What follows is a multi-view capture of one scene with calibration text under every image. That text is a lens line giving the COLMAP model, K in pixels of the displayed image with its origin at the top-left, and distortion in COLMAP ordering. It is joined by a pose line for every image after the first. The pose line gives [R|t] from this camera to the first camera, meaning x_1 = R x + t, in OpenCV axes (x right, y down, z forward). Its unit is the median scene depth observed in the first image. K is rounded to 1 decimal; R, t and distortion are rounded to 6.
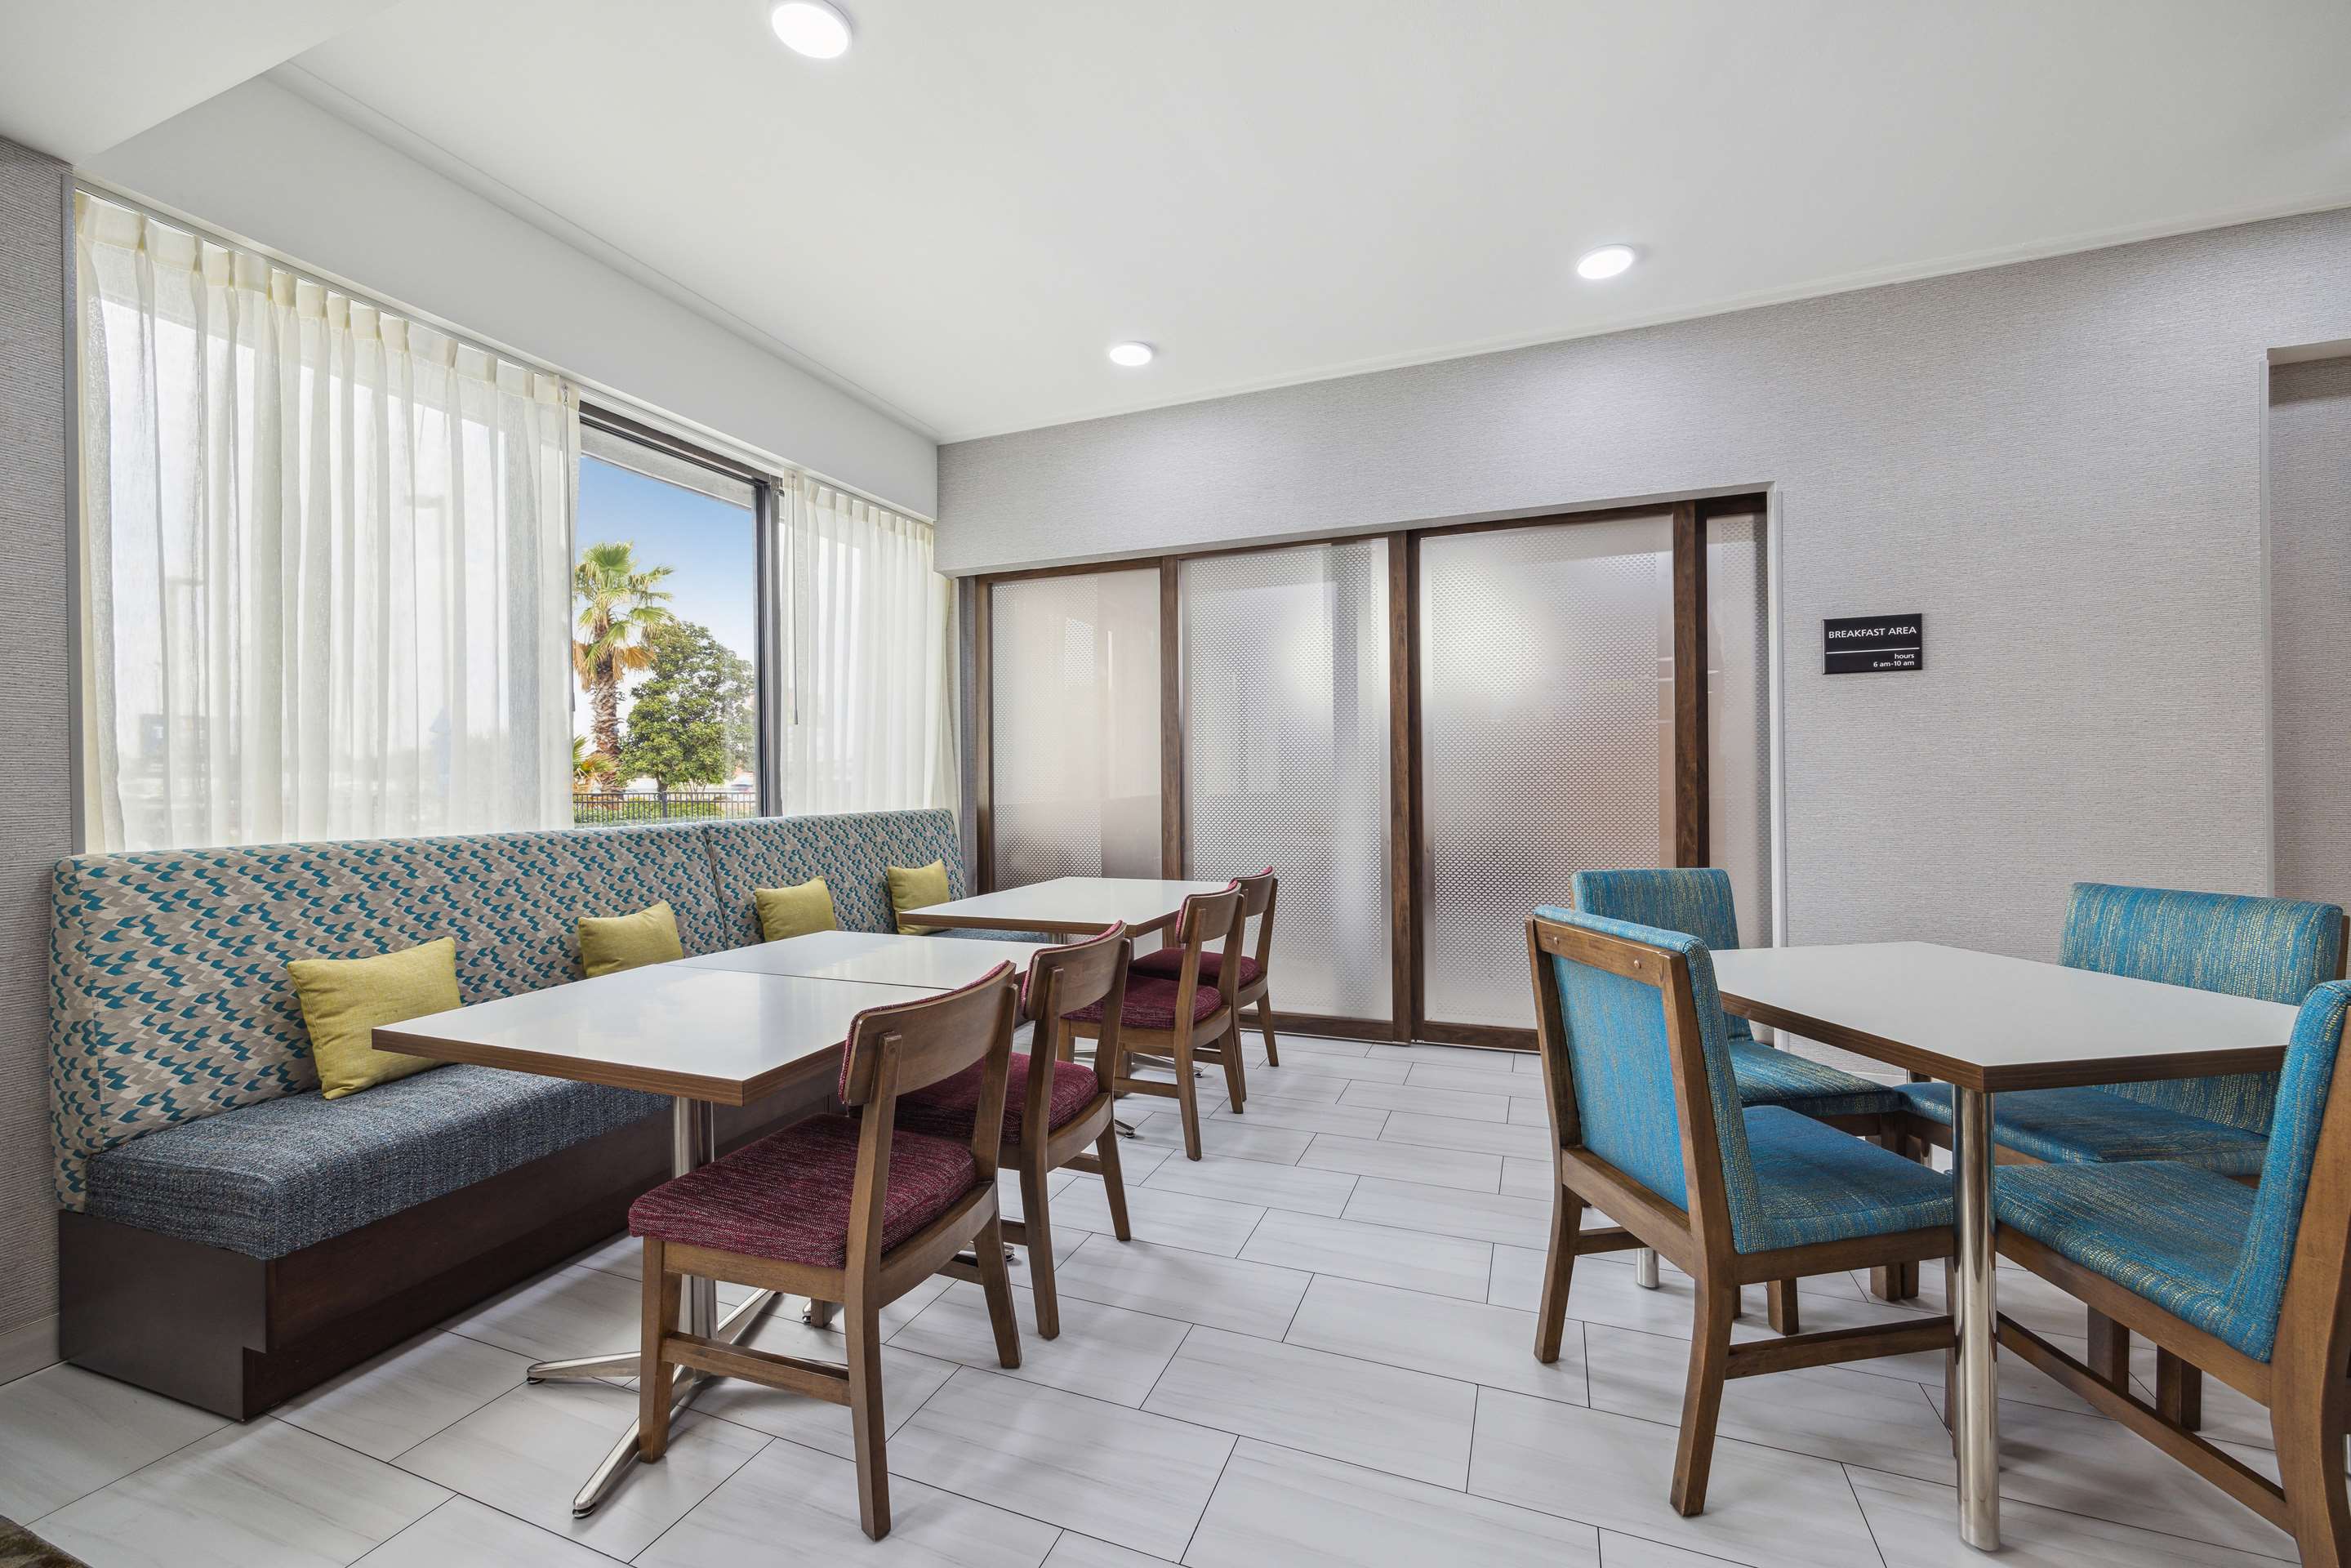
lens RADIAL K [[939.7, 0, 1171.5], [0, 939.7, 778.7], [0, 0, 1]] dist [0.000569, 0.000060]
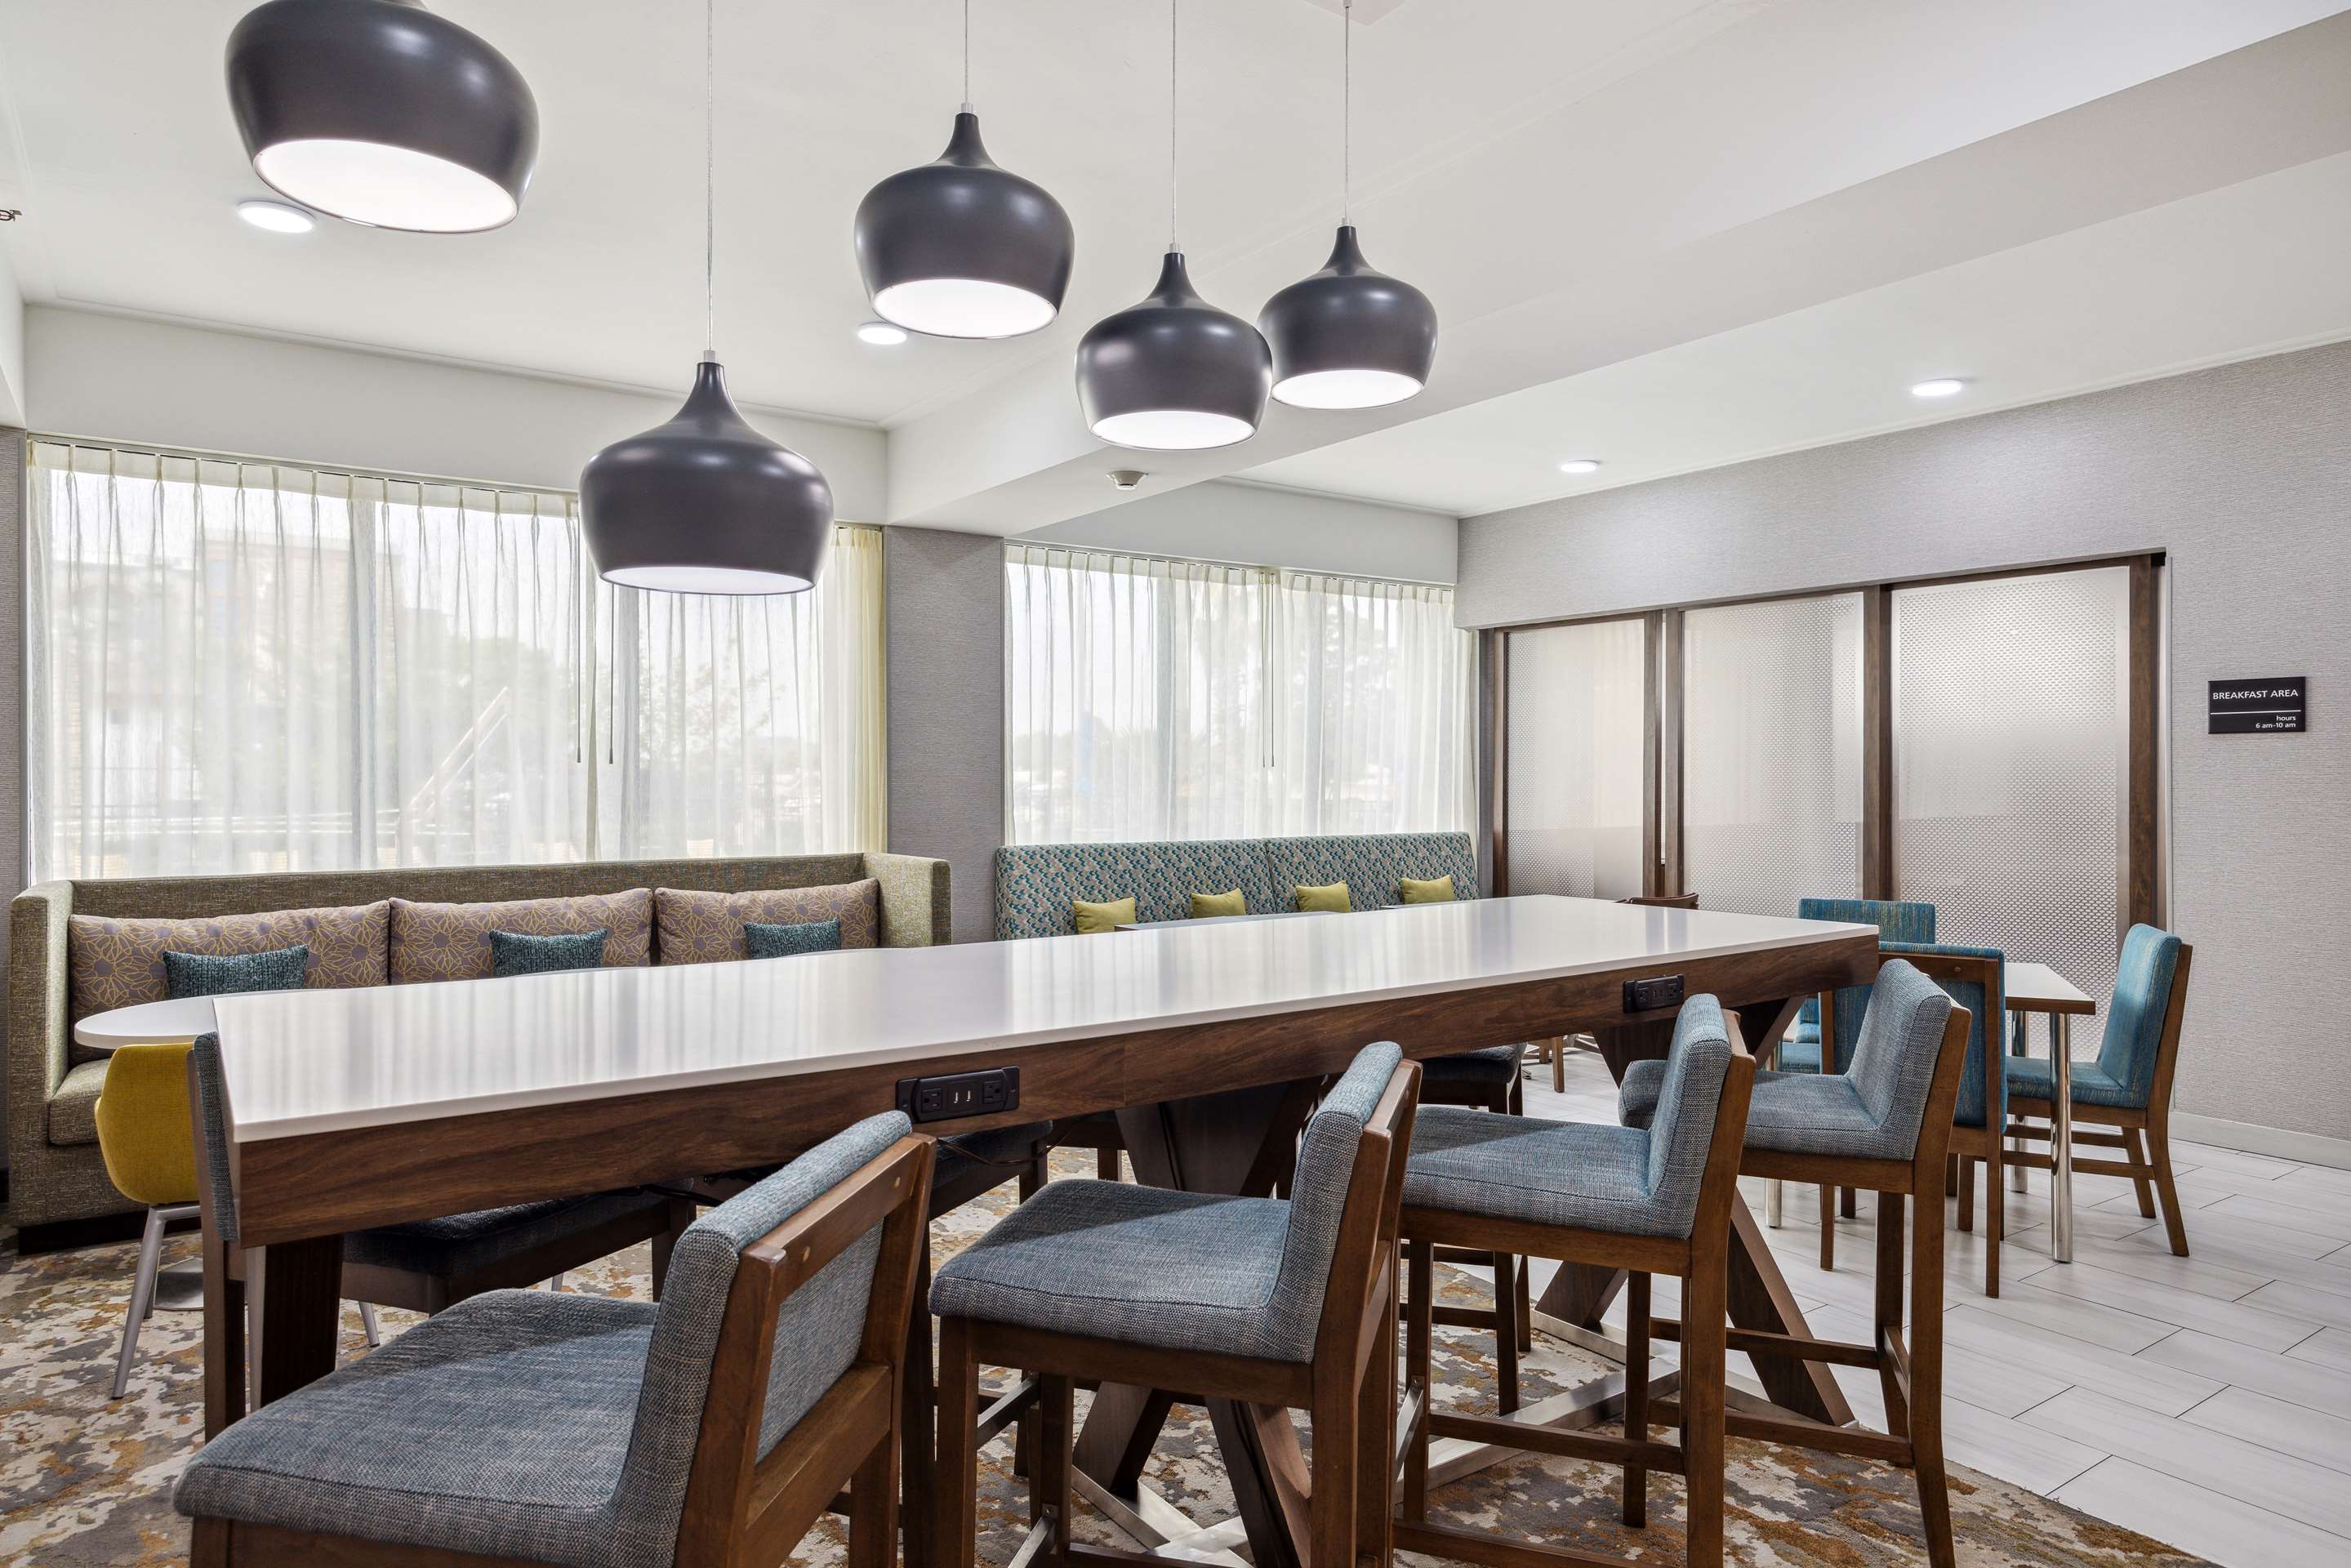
lens RADIAL K [[1439.5, 0, 1175.6], [0, 1439.5, 772.1], [0, 0, 1]] dist [0.017665, -0.001712]
pose [[0.835406, 0.009565, -0.549550, 0.527912], [-0.009497, 0.999951, 0.002968, -0.053513], [0.549551, 0.002740, 0.835456, -0.813461]]
